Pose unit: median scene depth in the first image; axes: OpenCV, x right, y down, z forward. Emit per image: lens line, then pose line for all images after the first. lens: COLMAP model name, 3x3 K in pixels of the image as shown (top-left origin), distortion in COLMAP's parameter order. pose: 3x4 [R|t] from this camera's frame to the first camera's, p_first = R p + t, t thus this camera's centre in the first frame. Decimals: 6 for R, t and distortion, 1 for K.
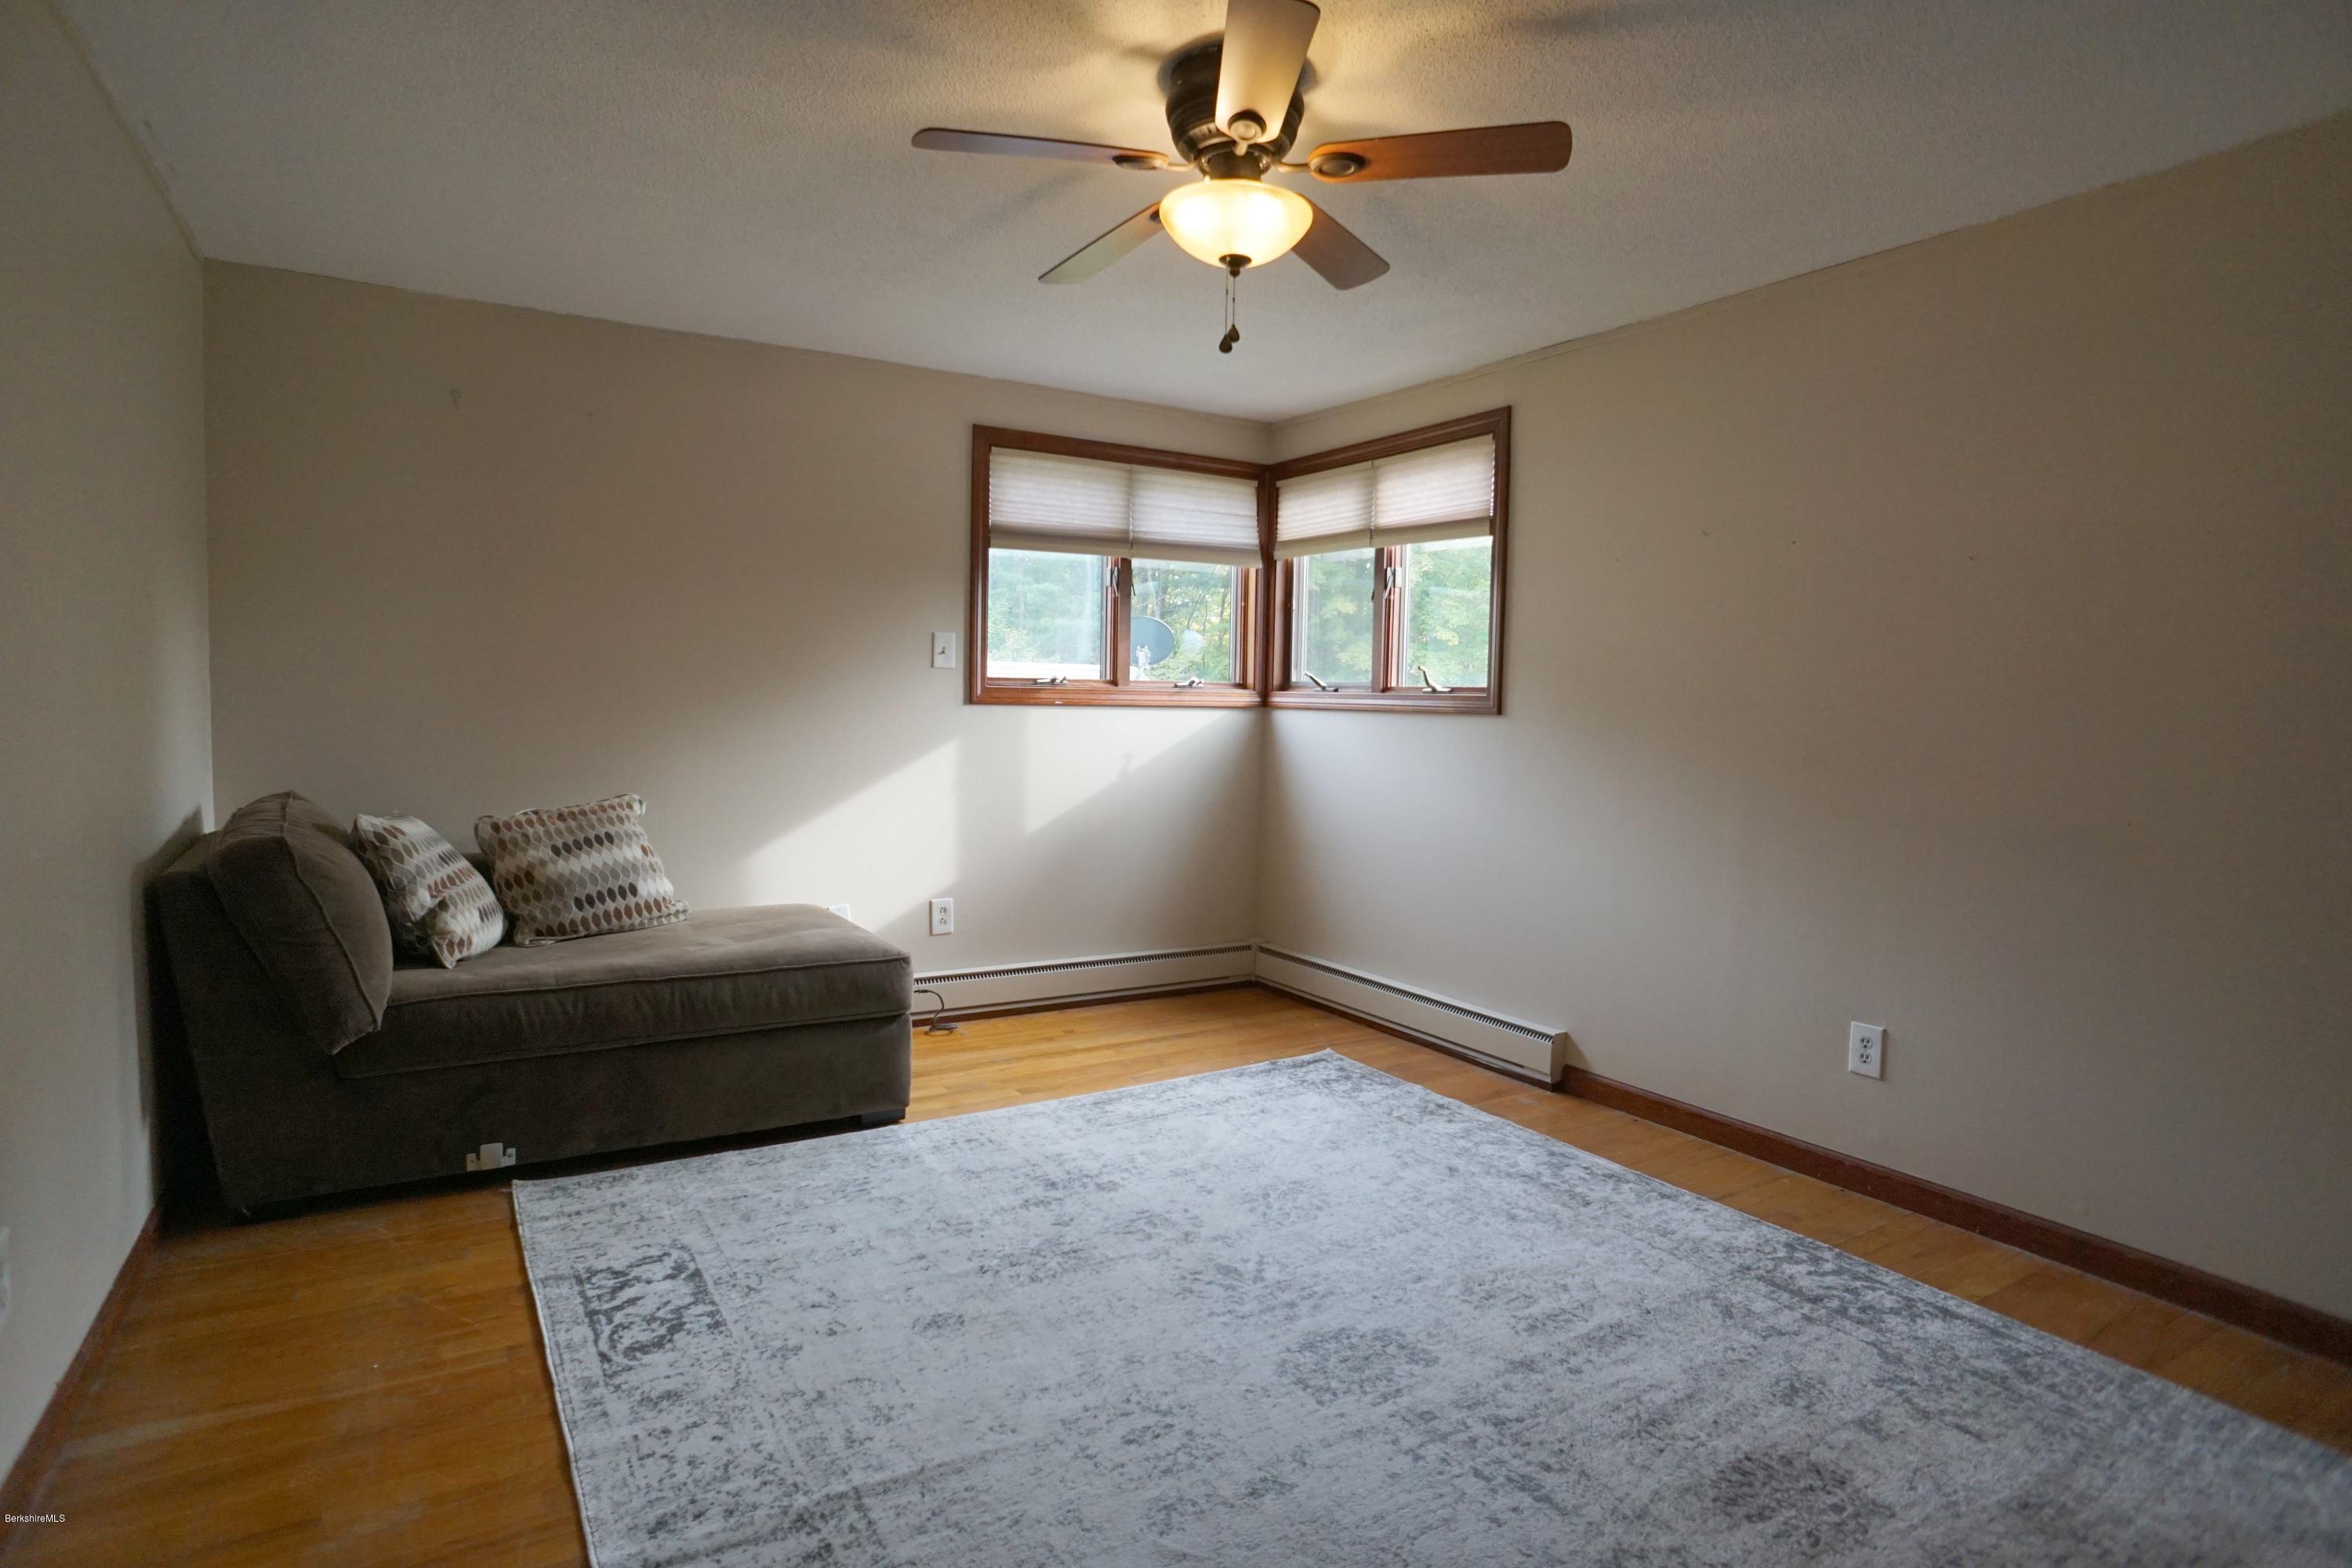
lens RADIAL K [[1236.5, 0, 1146.8], [0, 1236.5, 779.0], [0, 0, 1]] dist [-0.078744, 0.050811]
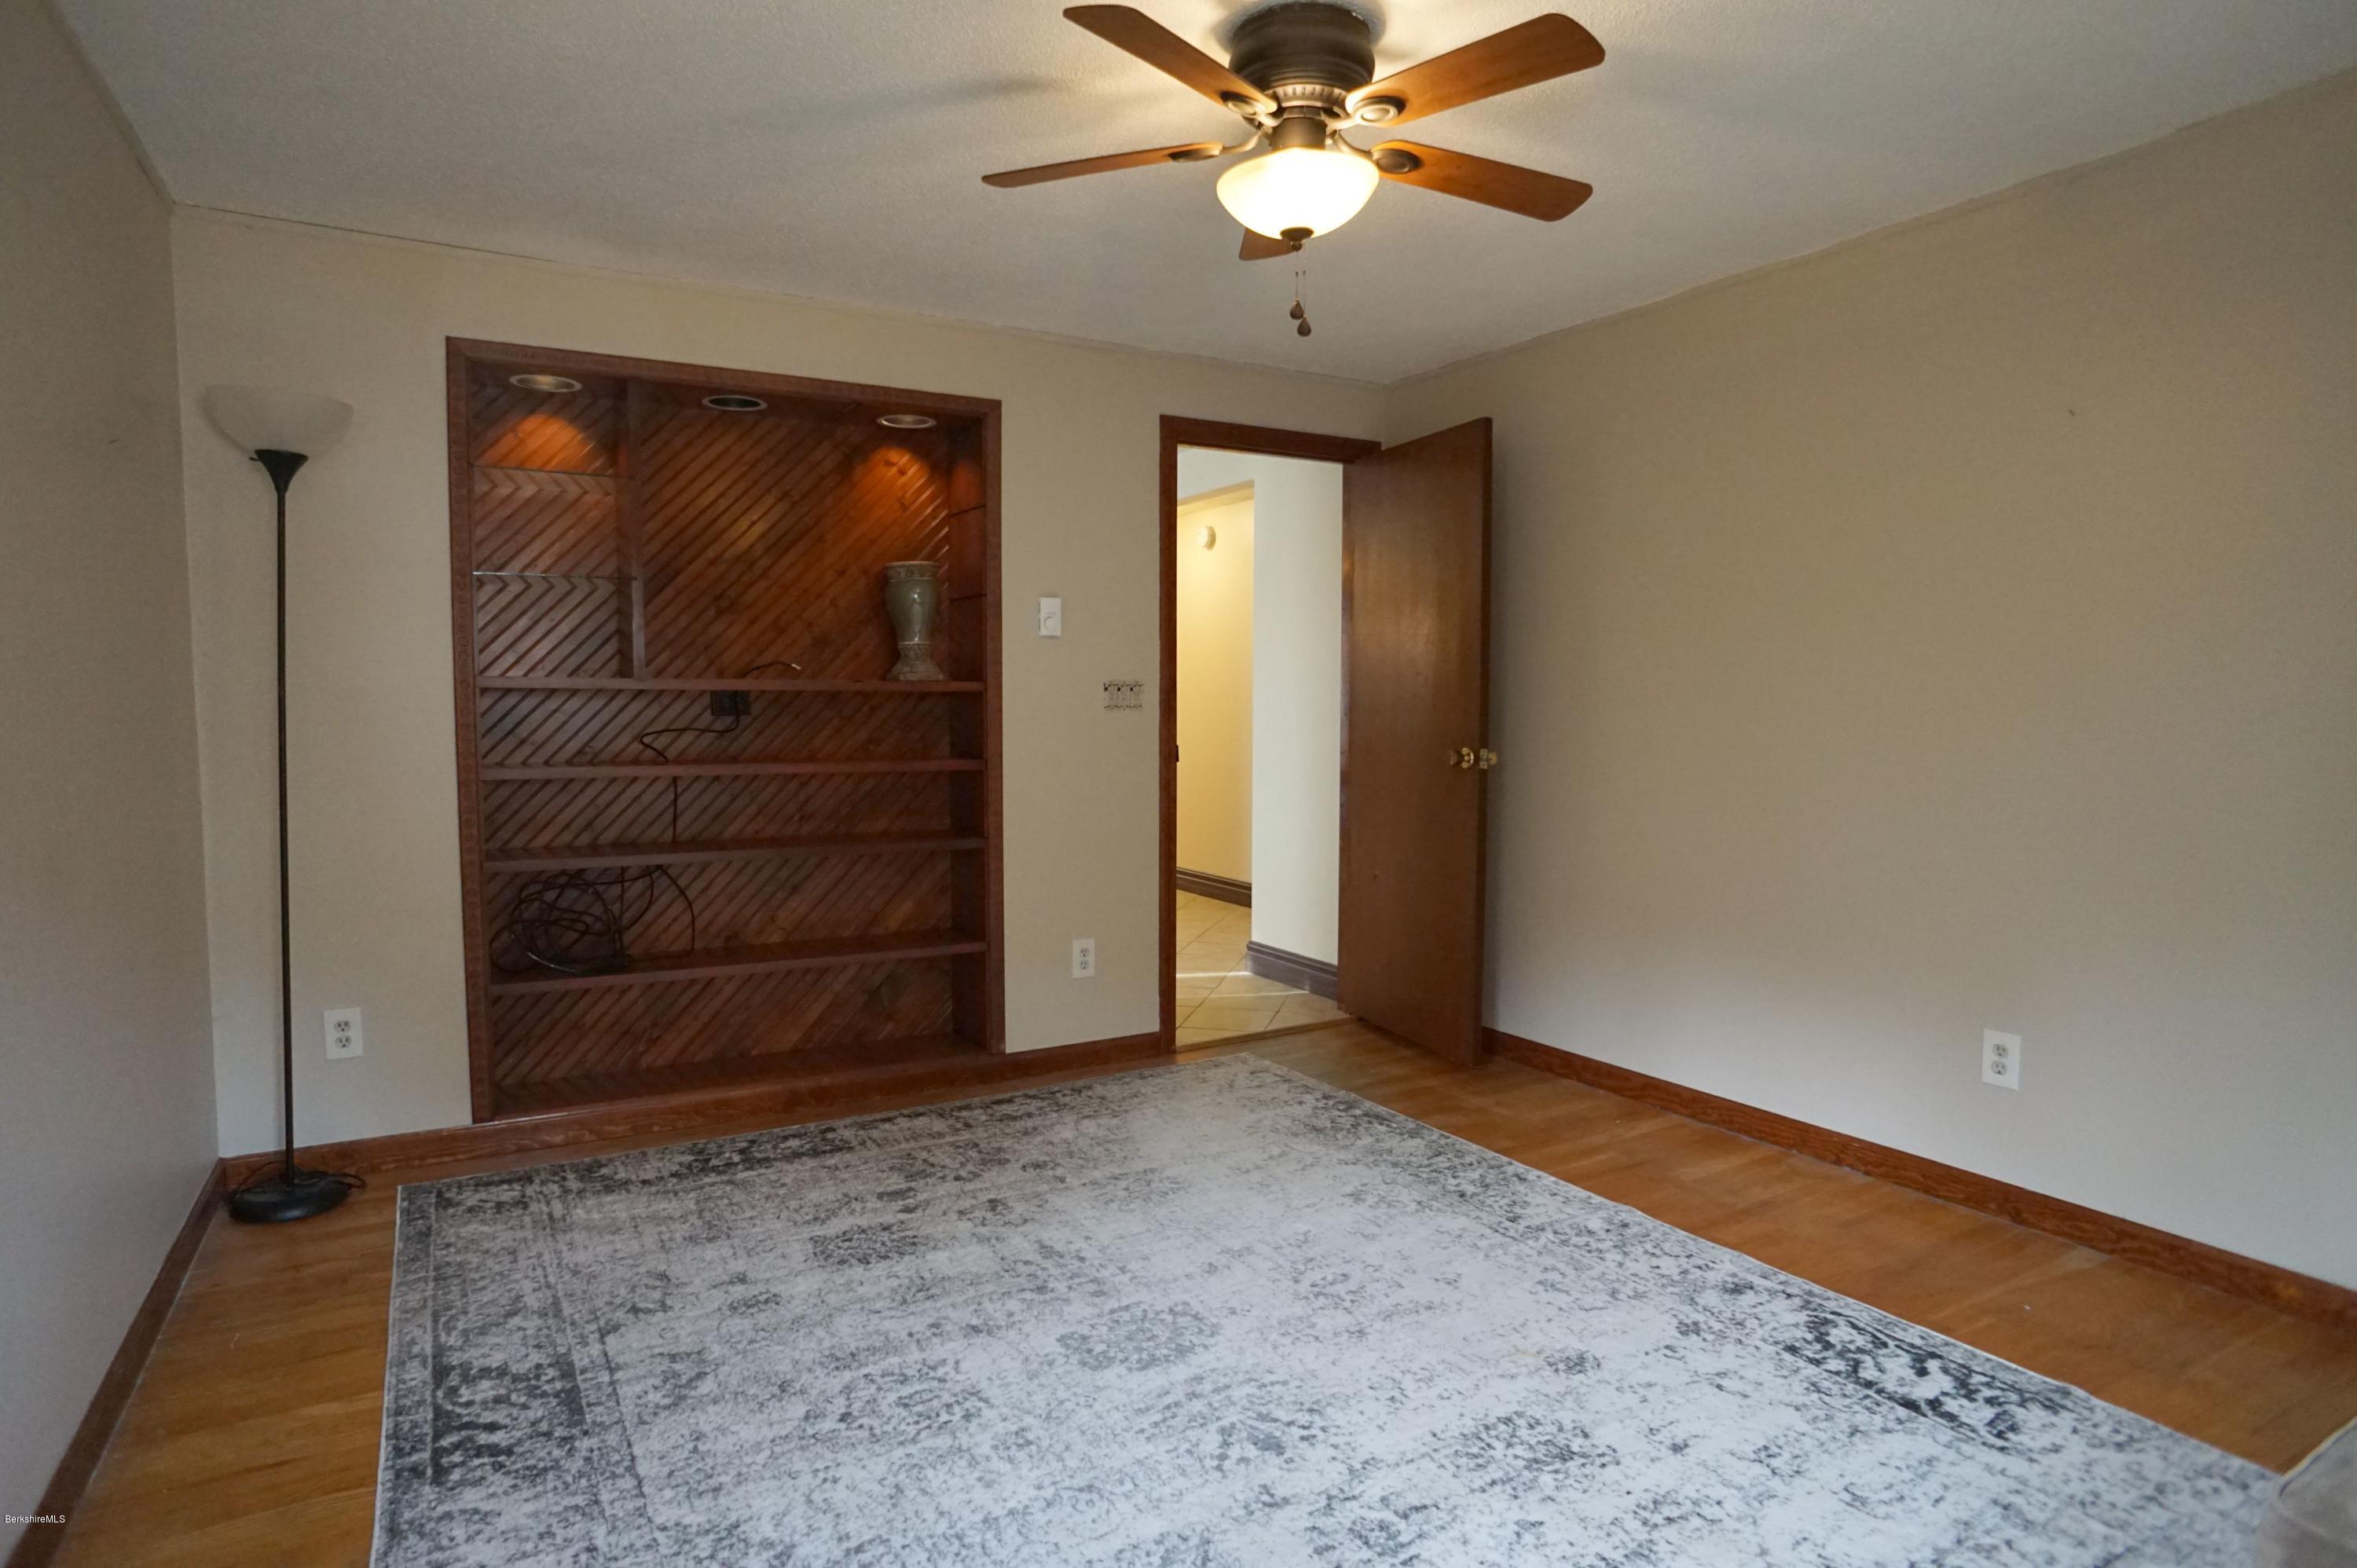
lens RADIAL K [[1239.1, 0, 1149.3], [0, 1239.1, 779.0], [0, 0, 1]] dist [-0.078744, 0.050811]
pose [[-0.999354, -0.024084, 0.026684, 0.143690], [-0.020399, 0.991220, 0.130640, -0.118247], [-0.029596, 0.130011, -0.991071, 1.889746]]
